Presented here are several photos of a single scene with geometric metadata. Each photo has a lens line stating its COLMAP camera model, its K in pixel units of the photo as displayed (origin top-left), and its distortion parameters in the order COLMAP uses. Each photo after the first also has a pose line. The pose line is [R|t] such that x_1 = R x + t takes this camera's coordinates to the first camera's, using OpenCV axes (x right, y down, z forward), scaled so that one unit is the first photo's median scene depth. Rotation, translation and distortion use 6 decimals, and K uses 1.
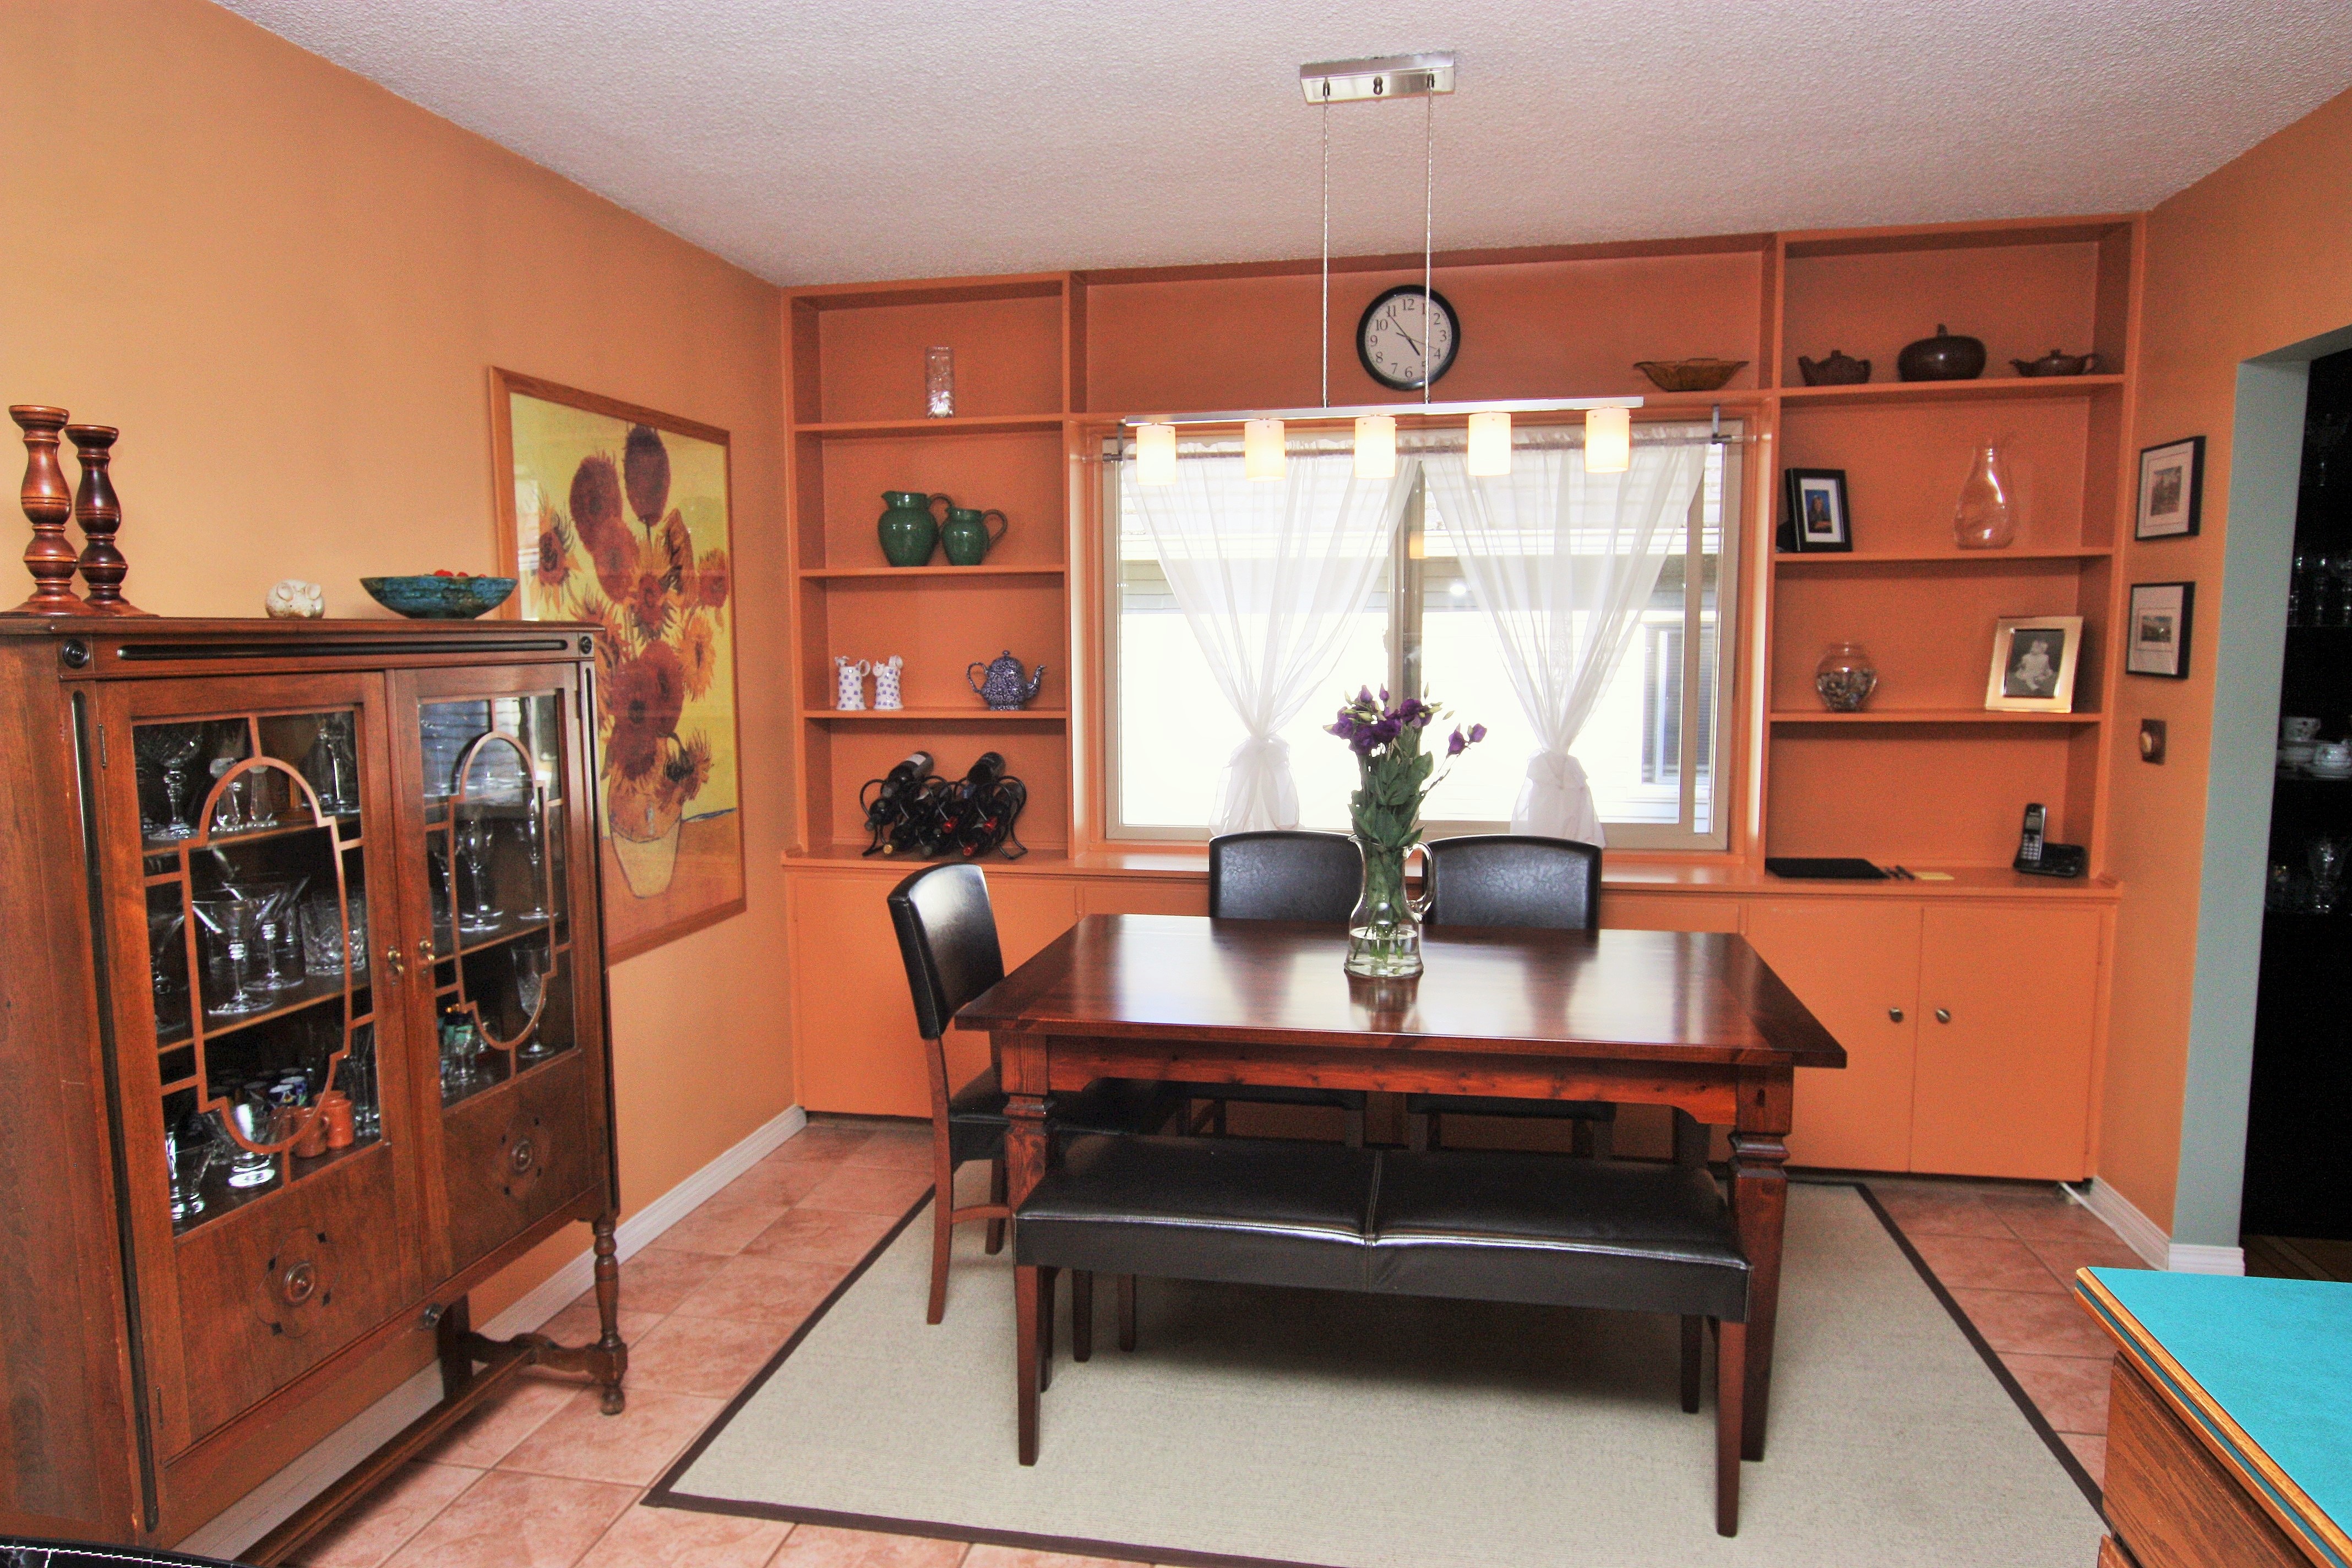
lens RADIAL K [[1468.6, 0, 1179.9], [0, 1468.6, 785.5], [0, 0, 1]] dist [-0.008030, -0.001771]
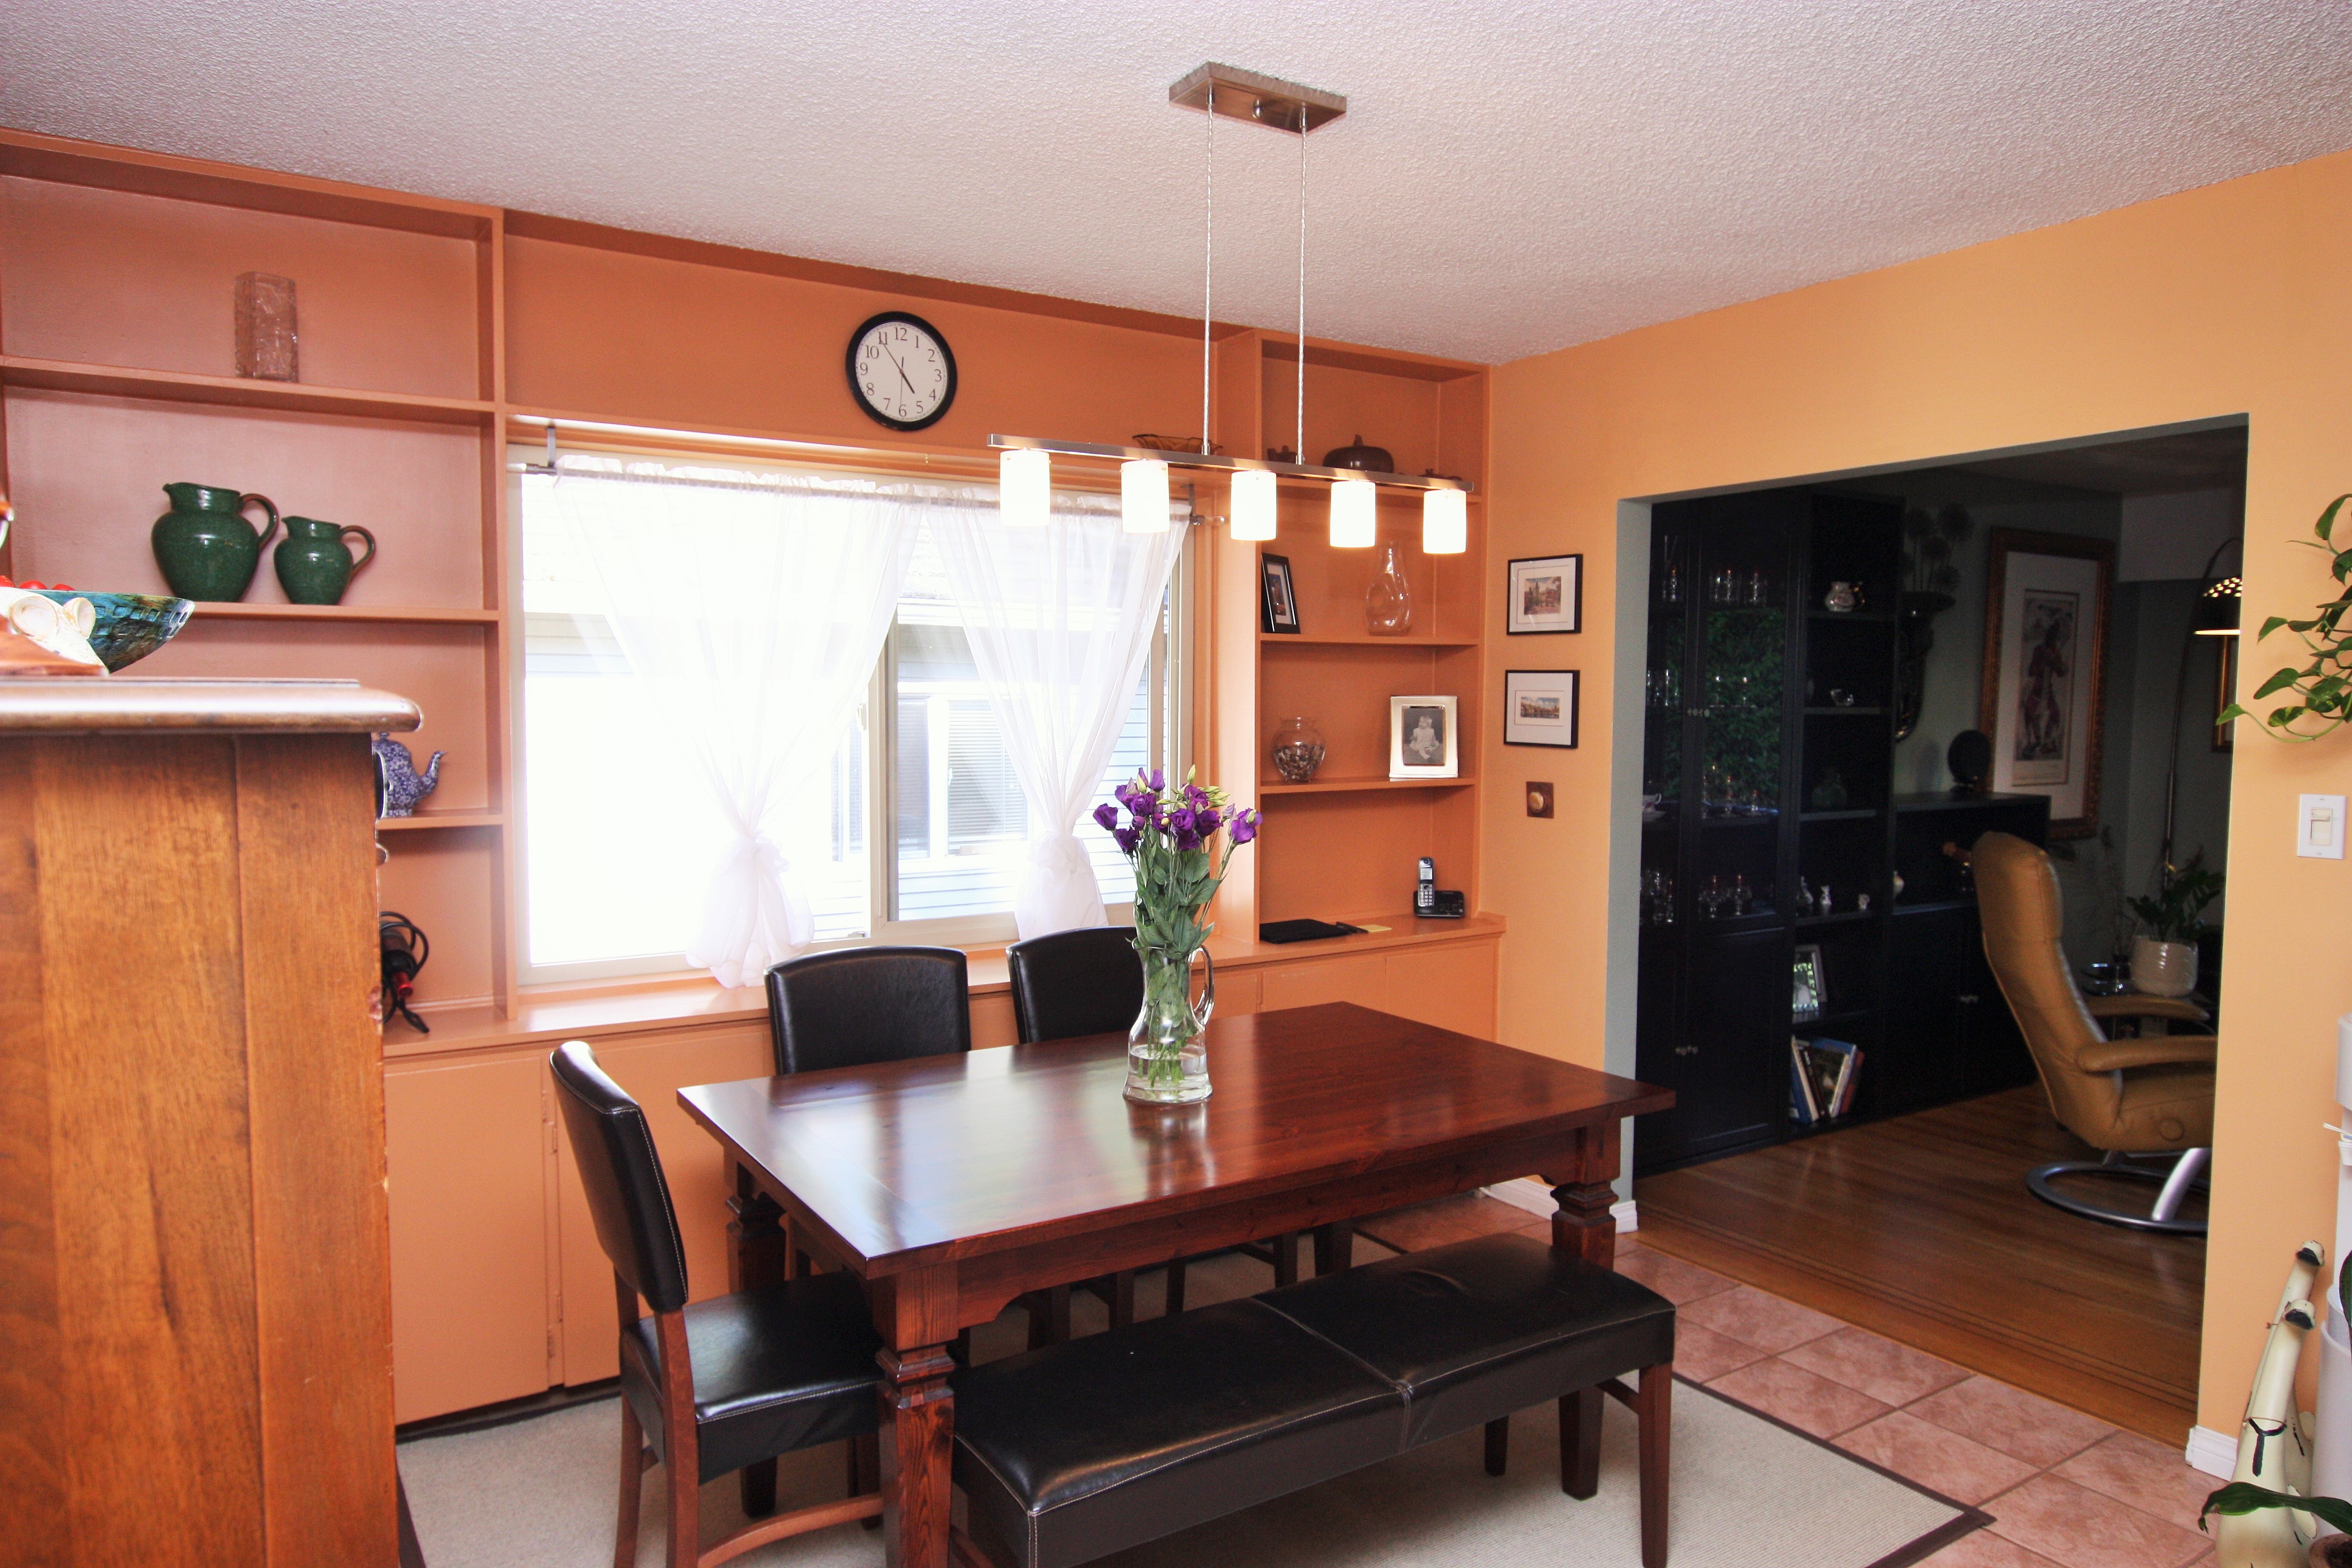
lens RADIAL K [[1526.9, 0, 1175.4], [0, 1526.9, 788.6], [0, 0, 1]] dist [-0.010350, 0.007272]
pose [[0.726384, -0.033083, 0.686493, -0.412024], [0.063103, 0.997832, -0.018682, -0.033781], [-0.684386, 0.056890, 0.726897, 0.276482]]
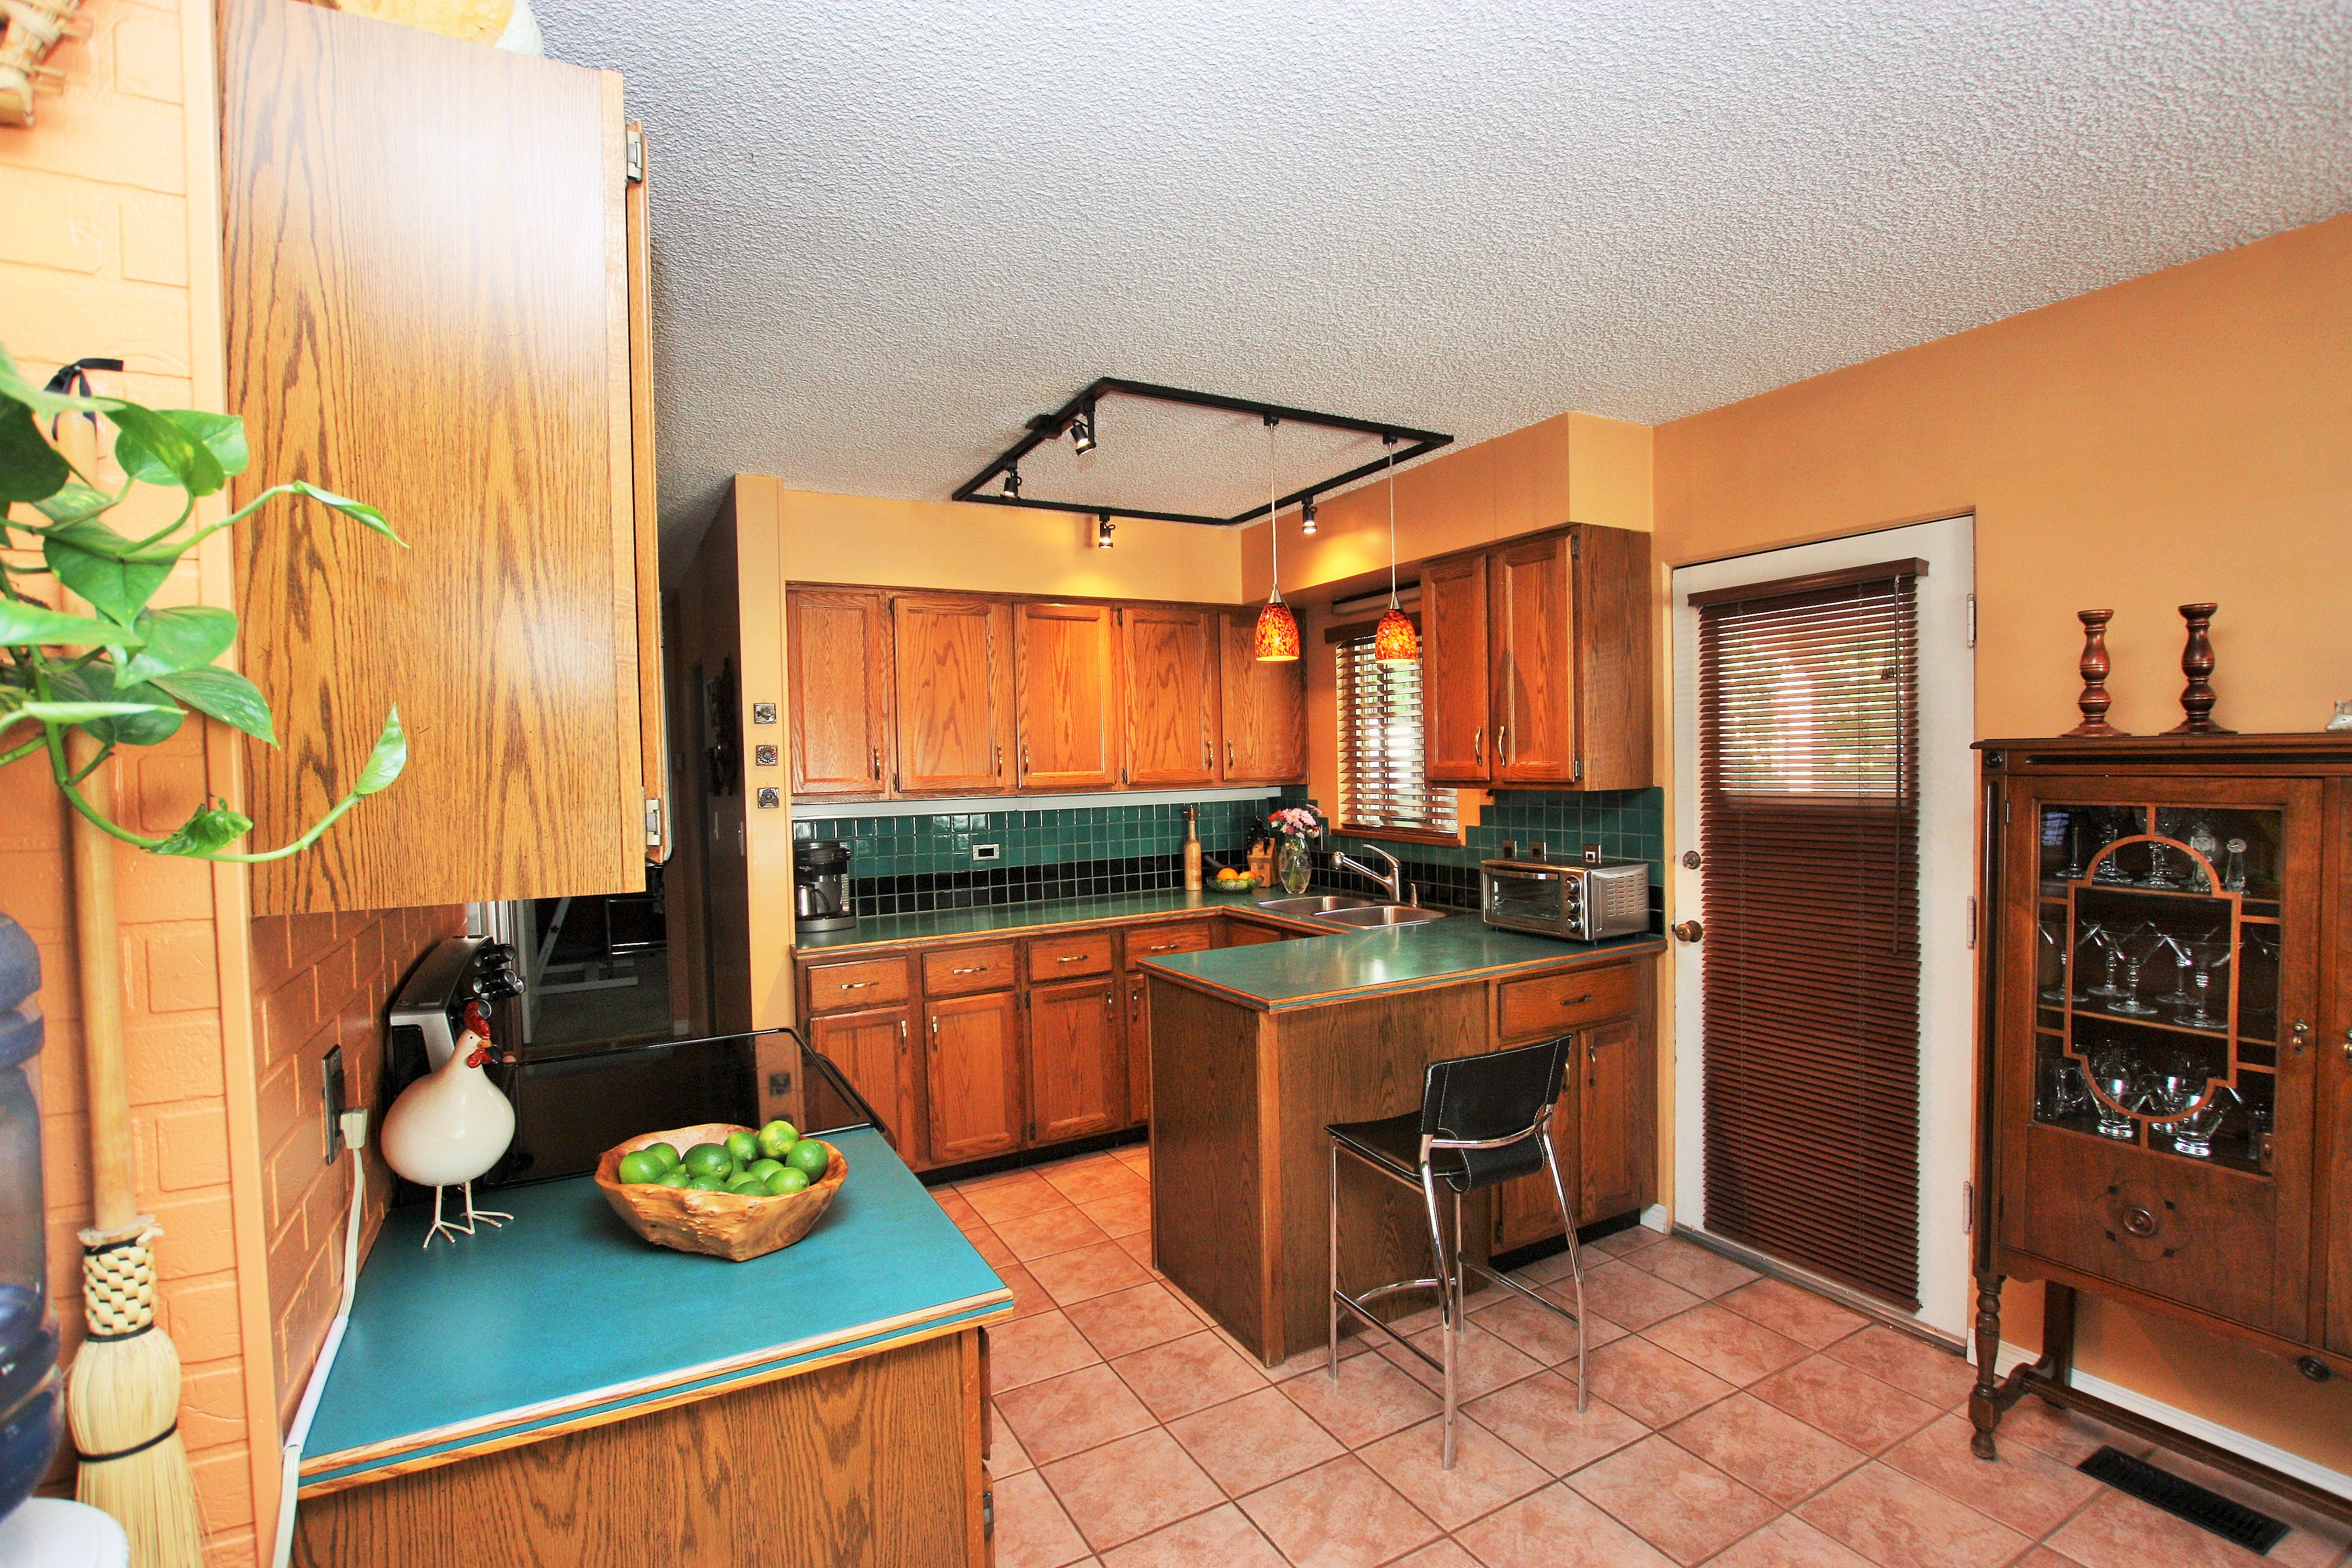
lens RADIAL K [[1094.6, 0, 1185.2], [0, 1094.6, 799.8], [0, 0, 1]] dist [-0.023572, 0.000457]
pose [[-0.770926, 0.045808, -0.635275, 0.393041], [-0.041645, 0.991651, 0.122044, -0.075516], [0.635562, 0.120543, -0.762582, 0.645751]]
